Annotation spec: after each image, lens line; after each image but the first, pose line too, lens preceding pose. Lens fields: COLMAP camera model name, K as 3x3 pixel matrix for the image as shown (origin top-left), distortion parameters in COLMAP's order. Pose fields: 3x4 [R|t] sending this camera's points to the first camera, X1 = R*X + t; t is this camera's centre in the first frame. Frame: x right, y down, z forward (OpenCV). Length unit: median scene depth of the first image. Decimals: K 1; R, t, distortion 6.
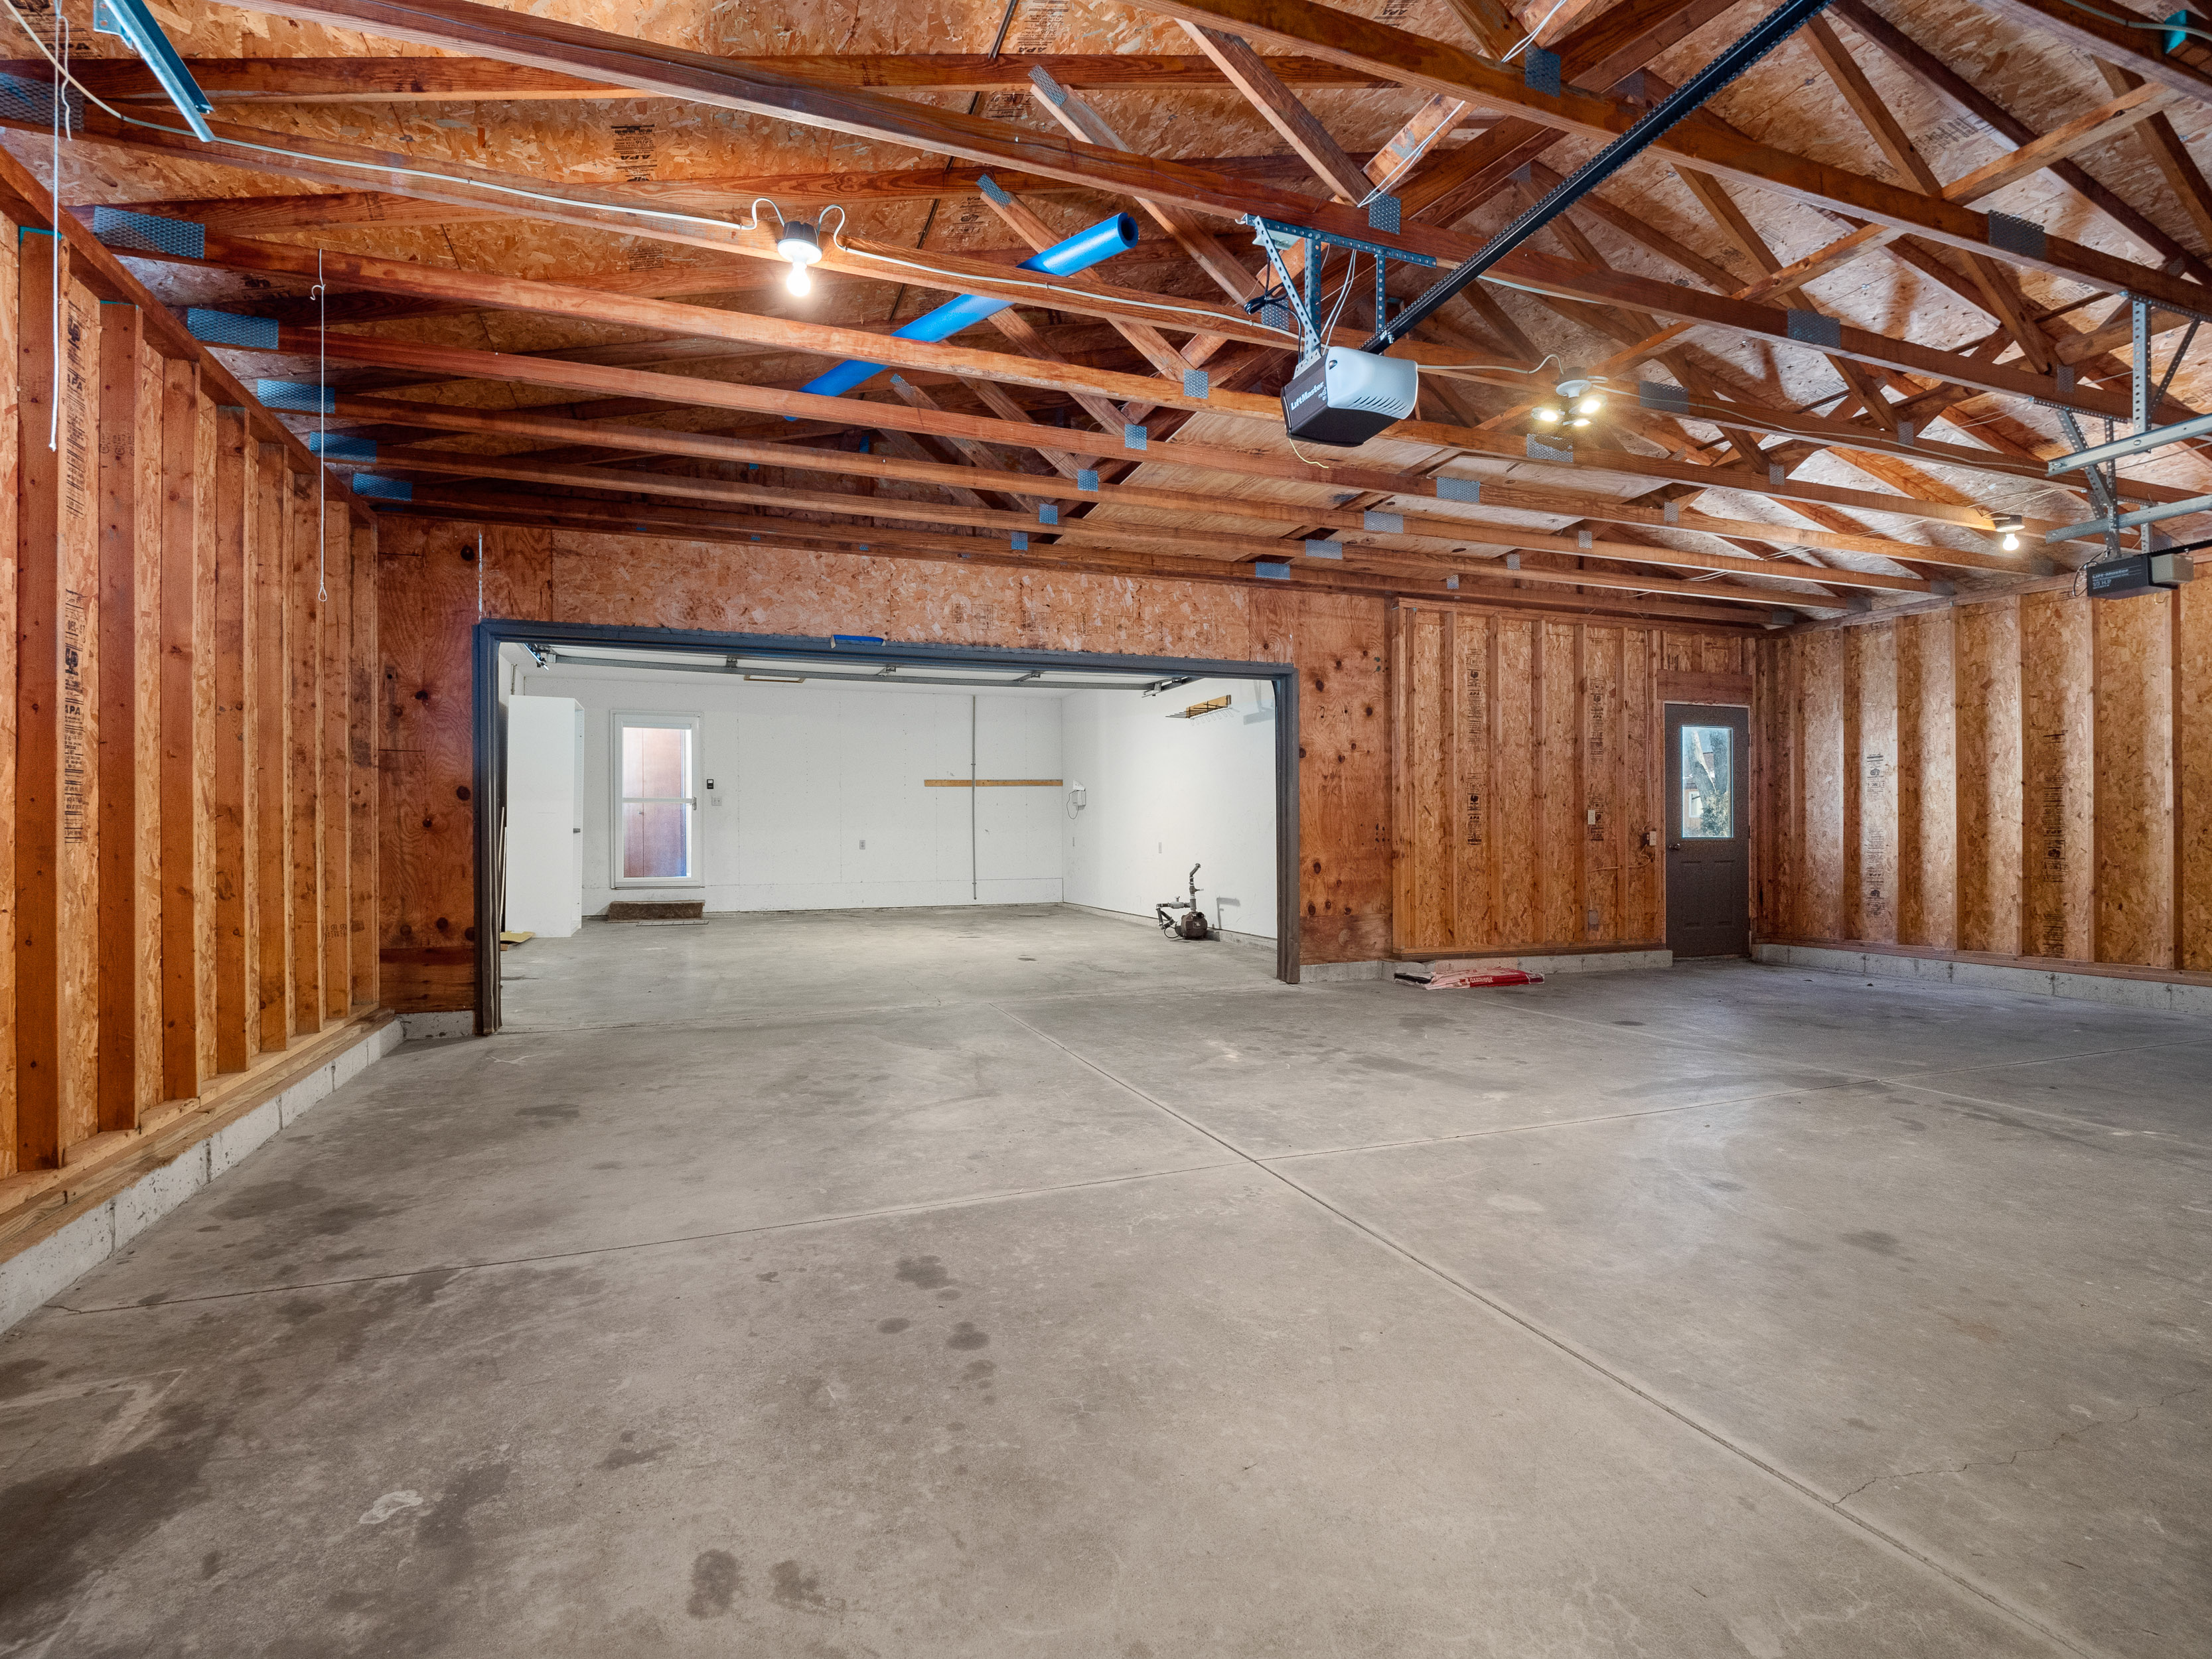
lens RADIAL K [[1080.1, 0, 1096.6], [0, 1080.1, 828.5], [0, 0, 1]] dist [-0.012156, -0.000506]
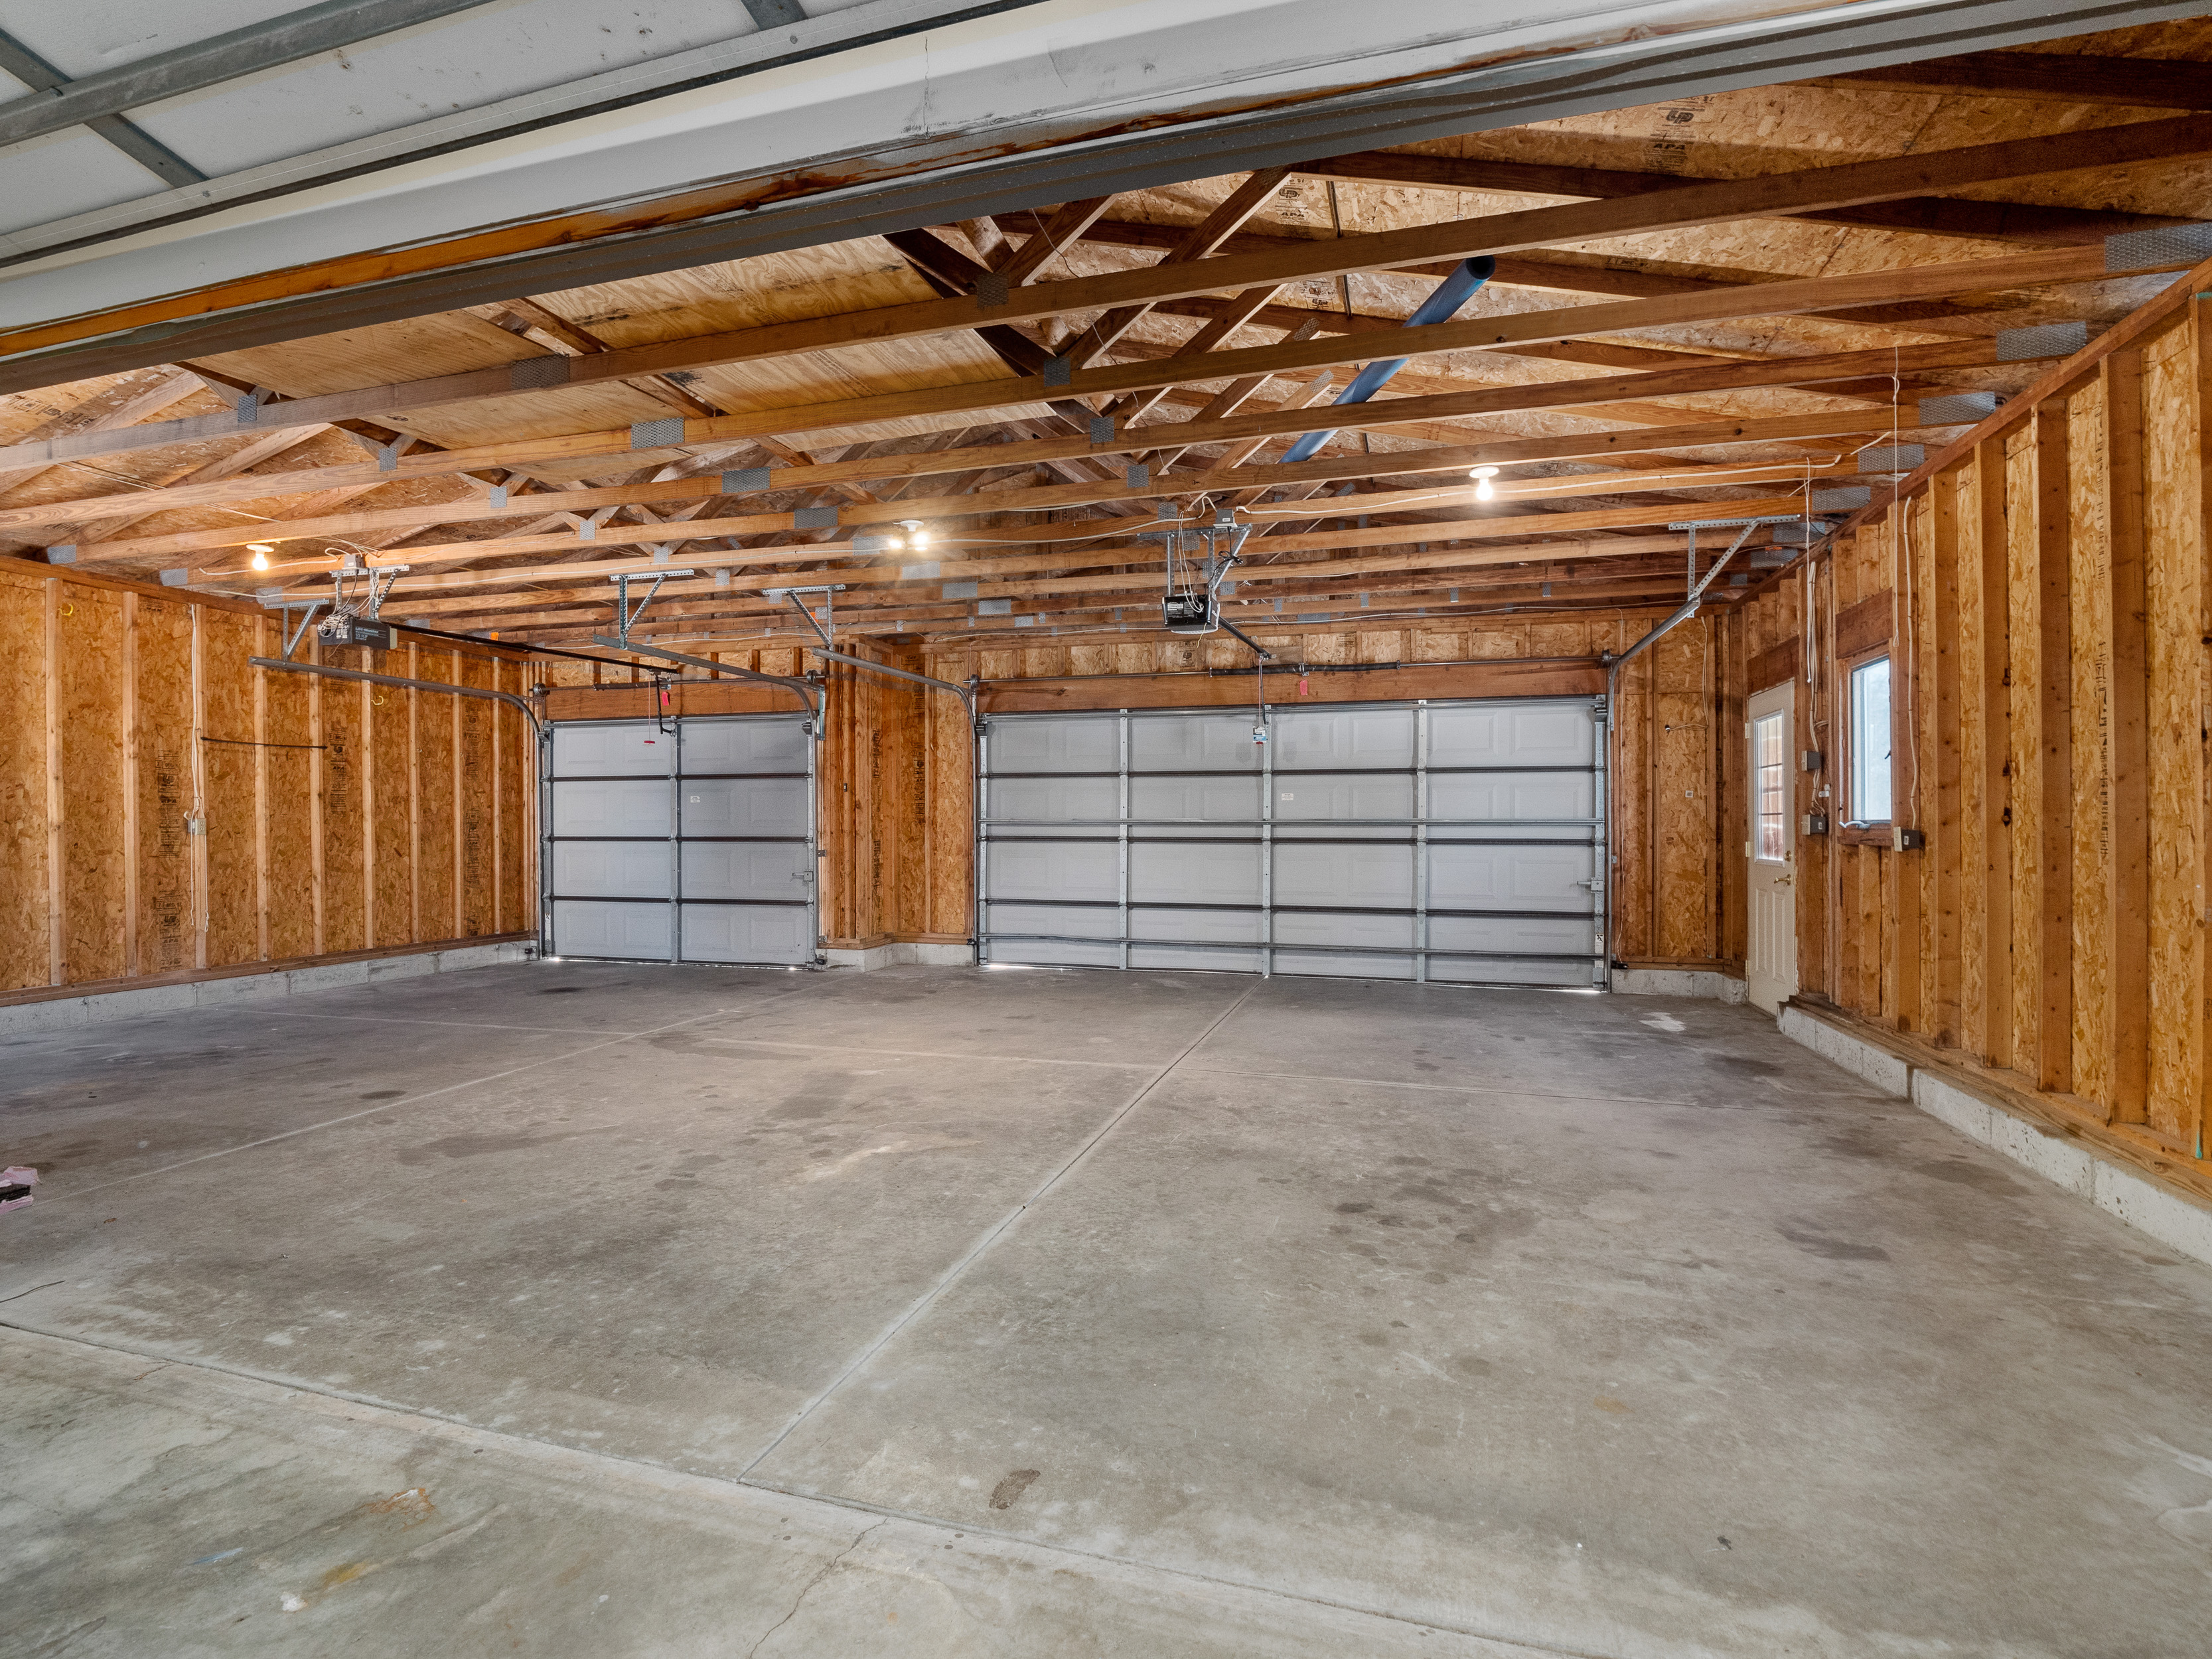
lens RADIAL K [[1080.1, 0, 1097.1], [0, 1080.1, 830.8], [0, 0, 1]] dist [-0.012156, -0.000506]
pose [[-0.800937, 0.002522, 0.598743, -0.619542], [0.003347, 0.999994, 0.000264, -0.014148], [-0.598739, 0.002215, -0.800941, 2.115084]]
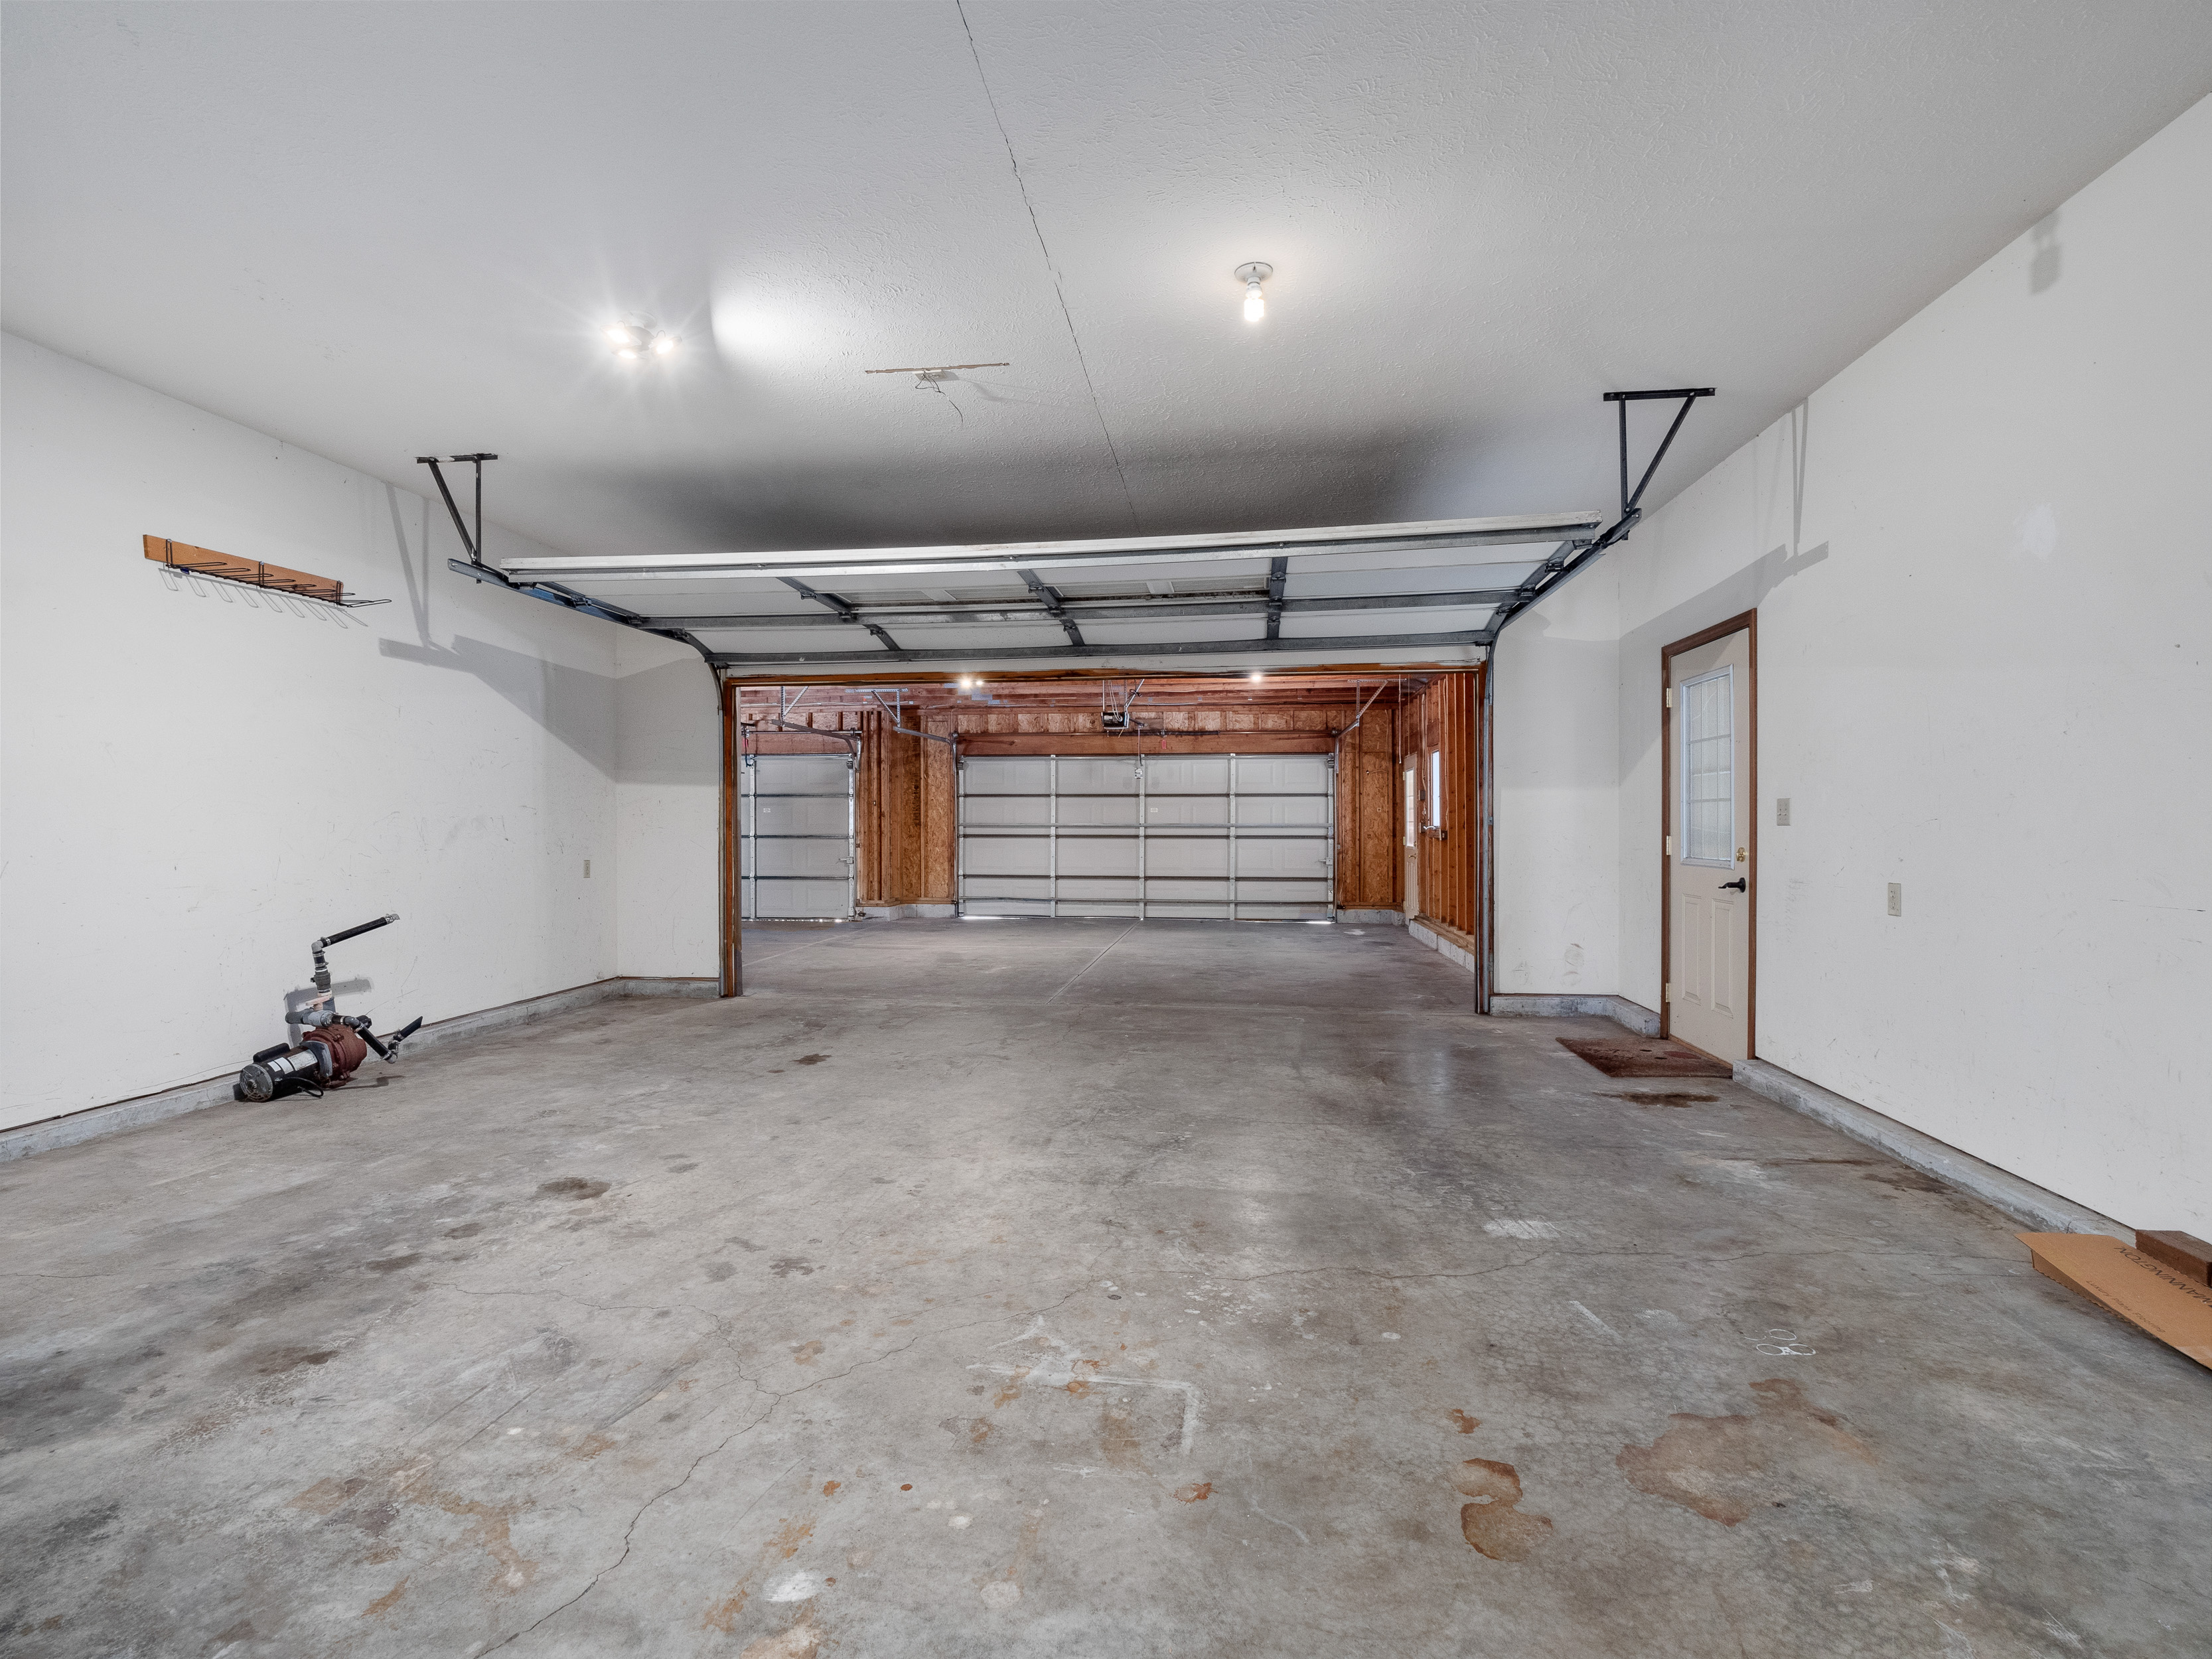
lens RADIAL K [[1080.1, 0, 1103.1], [0, 1080.1, 827.6], [0, 0, 1]] dist [-0.012156, -0.000506]
pose [[-0.887481, 0.003355, 0.460833, -0.893211], [0.004807, 0.999986, 0.001976, -0.022952], [-0.460820, 0.003969, -0.887485, 2.809516]]
